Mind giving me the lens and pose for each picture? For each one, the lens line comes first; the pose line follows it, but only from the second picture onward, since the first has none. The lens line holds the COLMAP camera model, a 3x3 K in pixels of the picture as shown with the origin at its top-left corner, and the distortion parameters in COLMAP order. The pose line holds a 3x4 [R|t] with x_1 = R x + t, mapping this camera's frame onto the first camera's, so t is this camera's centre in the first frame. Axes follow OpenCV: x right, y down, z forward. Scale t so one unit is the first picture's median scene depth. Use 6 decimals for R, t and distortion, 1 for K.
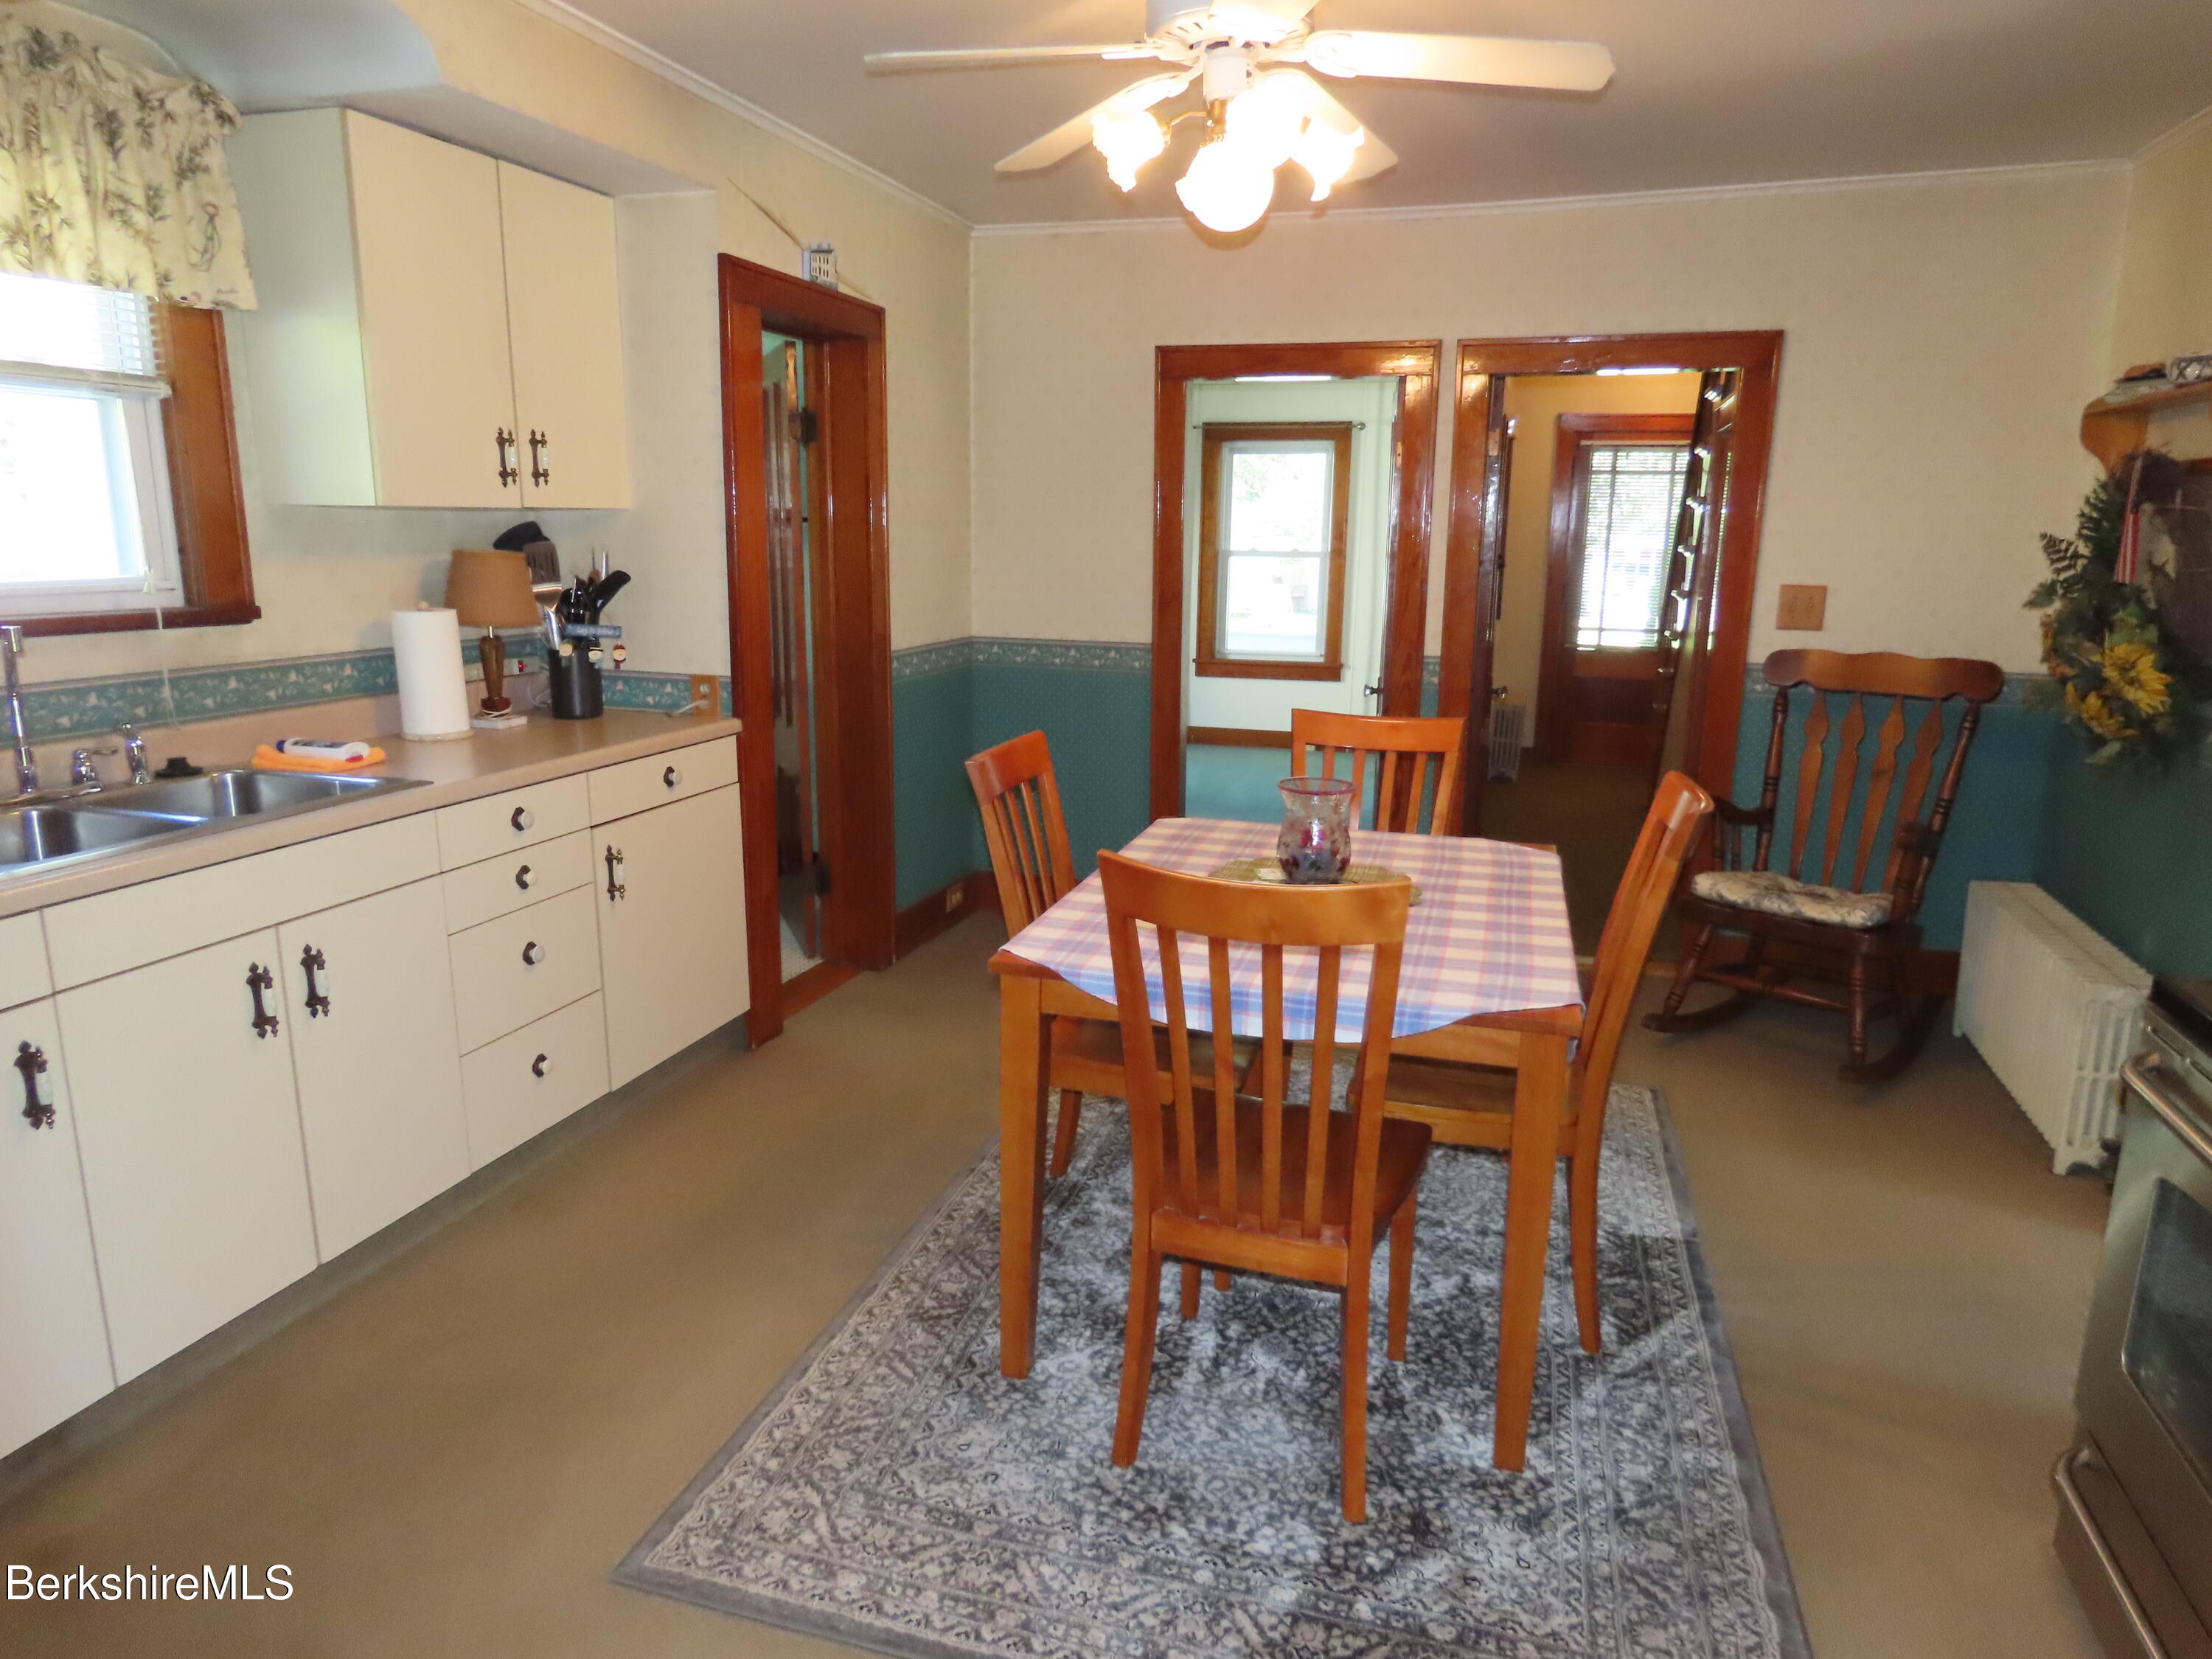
lens RADIAL K [[1395.0, 0, 1116.6], [0, 1395.0, 829.4], [0, 0, 1]] dist [-0.008831, 0.002810]
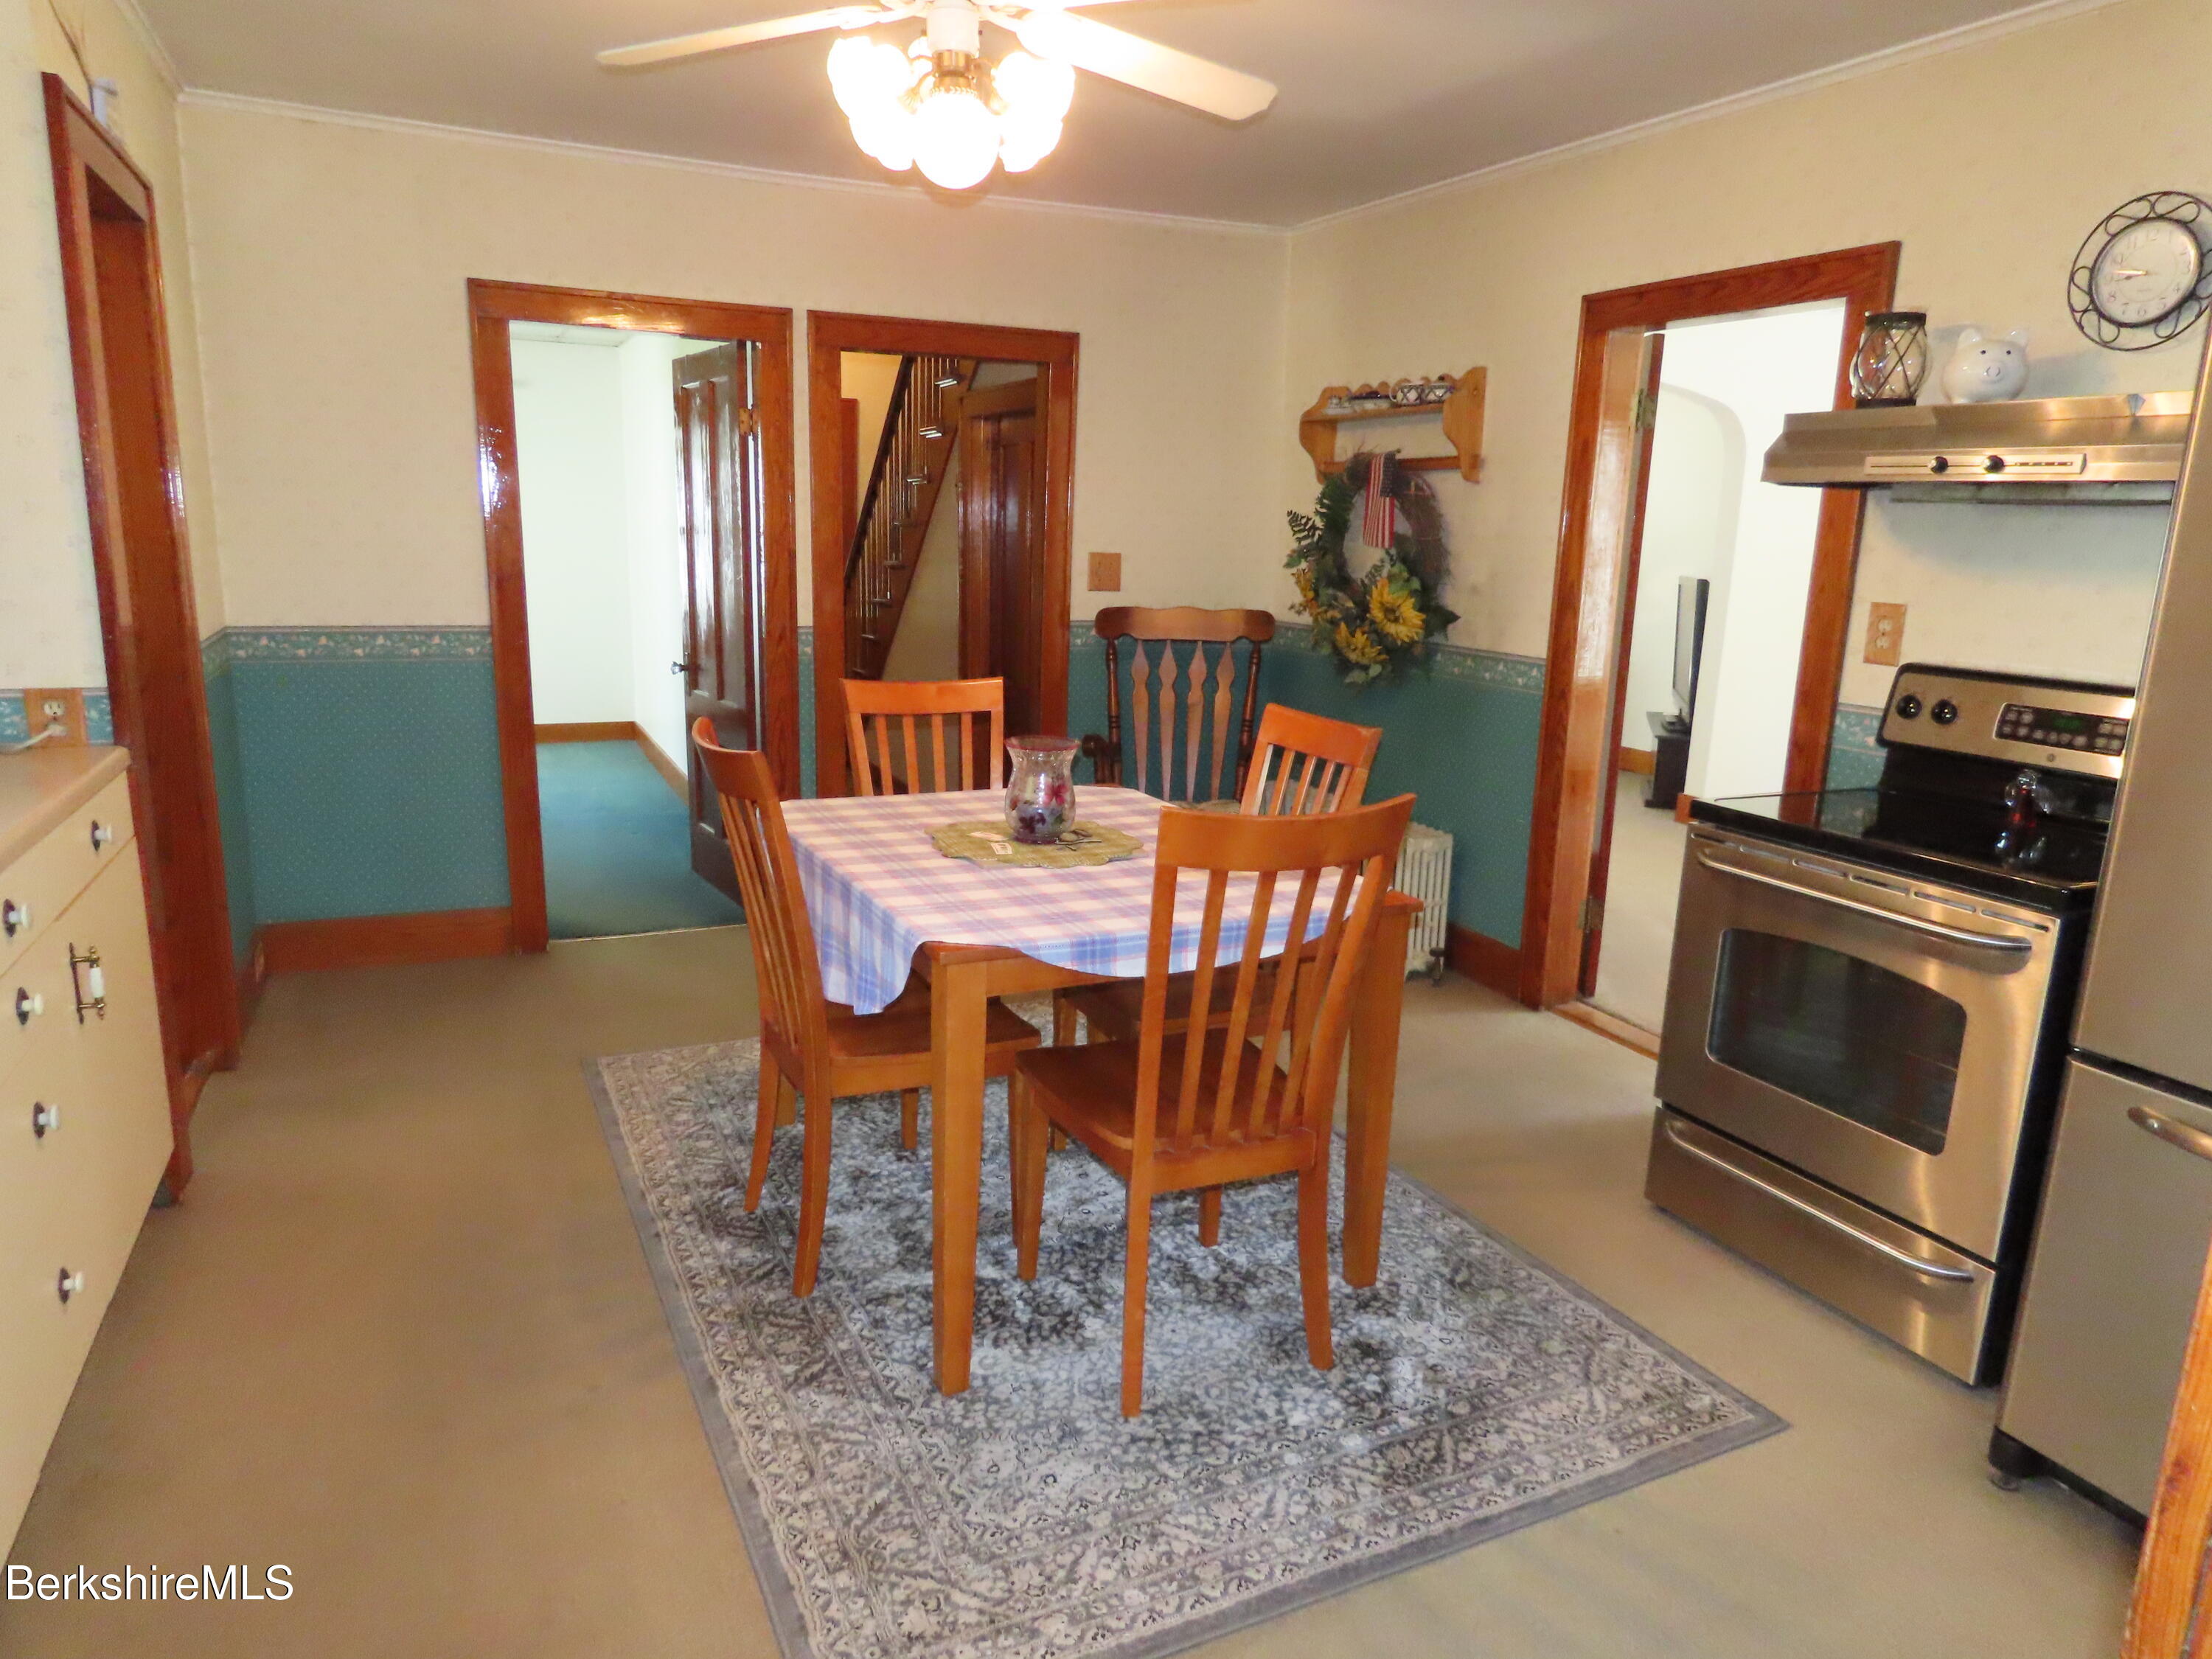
lens RADIAL K [[1395.0, 0, 1113.0], [0, 1395.0, 829.4], [0, 0, 1]] dist [-0.008831, 0.002810]
pose [[0.738357, -0.135008, 0.660759, -0.468648], [0.124578, 0.990201, 0.063112, -0.024711], [-0.662804, 0.035716, 0.747940, 0.176203]]
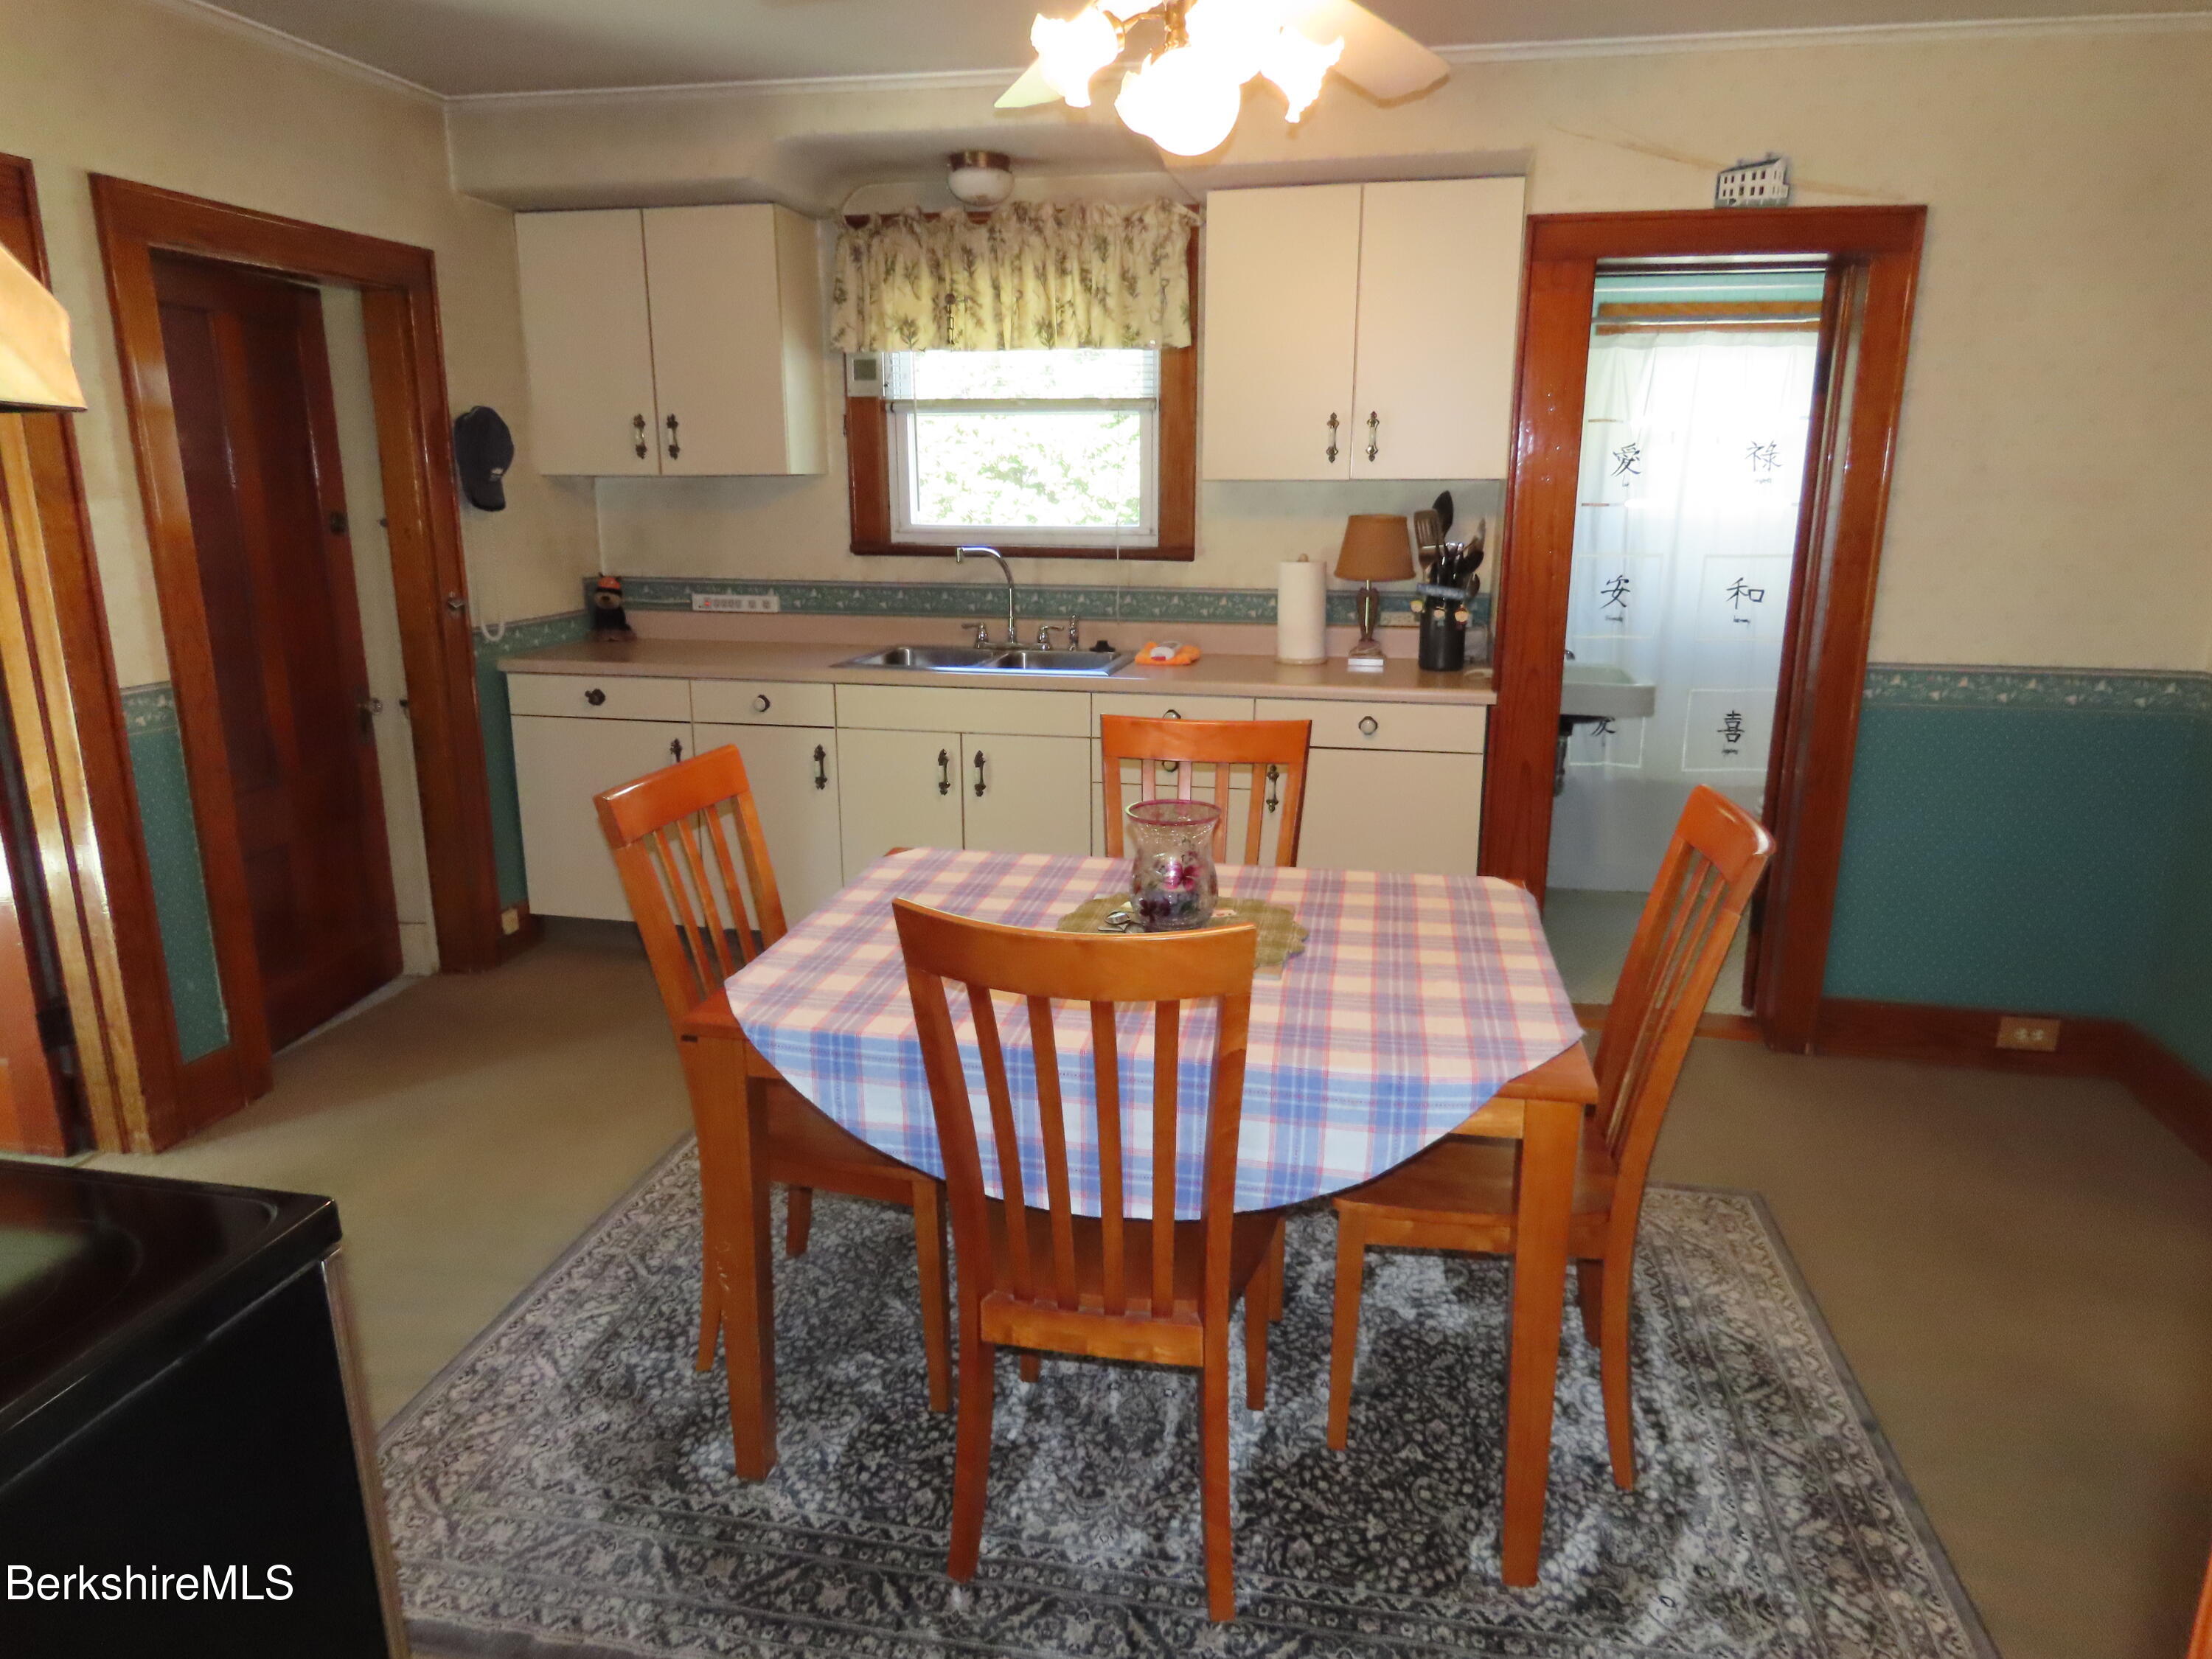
lens RADIAL K [[1395.0, 0, 1110.8], [0, 1395.0, 824.4], [0, 0, 1]] dist [-0.008831, 0.002810]
pose [[0.104387, 0.217251, -0.970518, 0.853148], [-0.220018, 0.956715, 0.190496, -0.146621], [0.969894, 0.193646, 0.147668, 0.766301]]
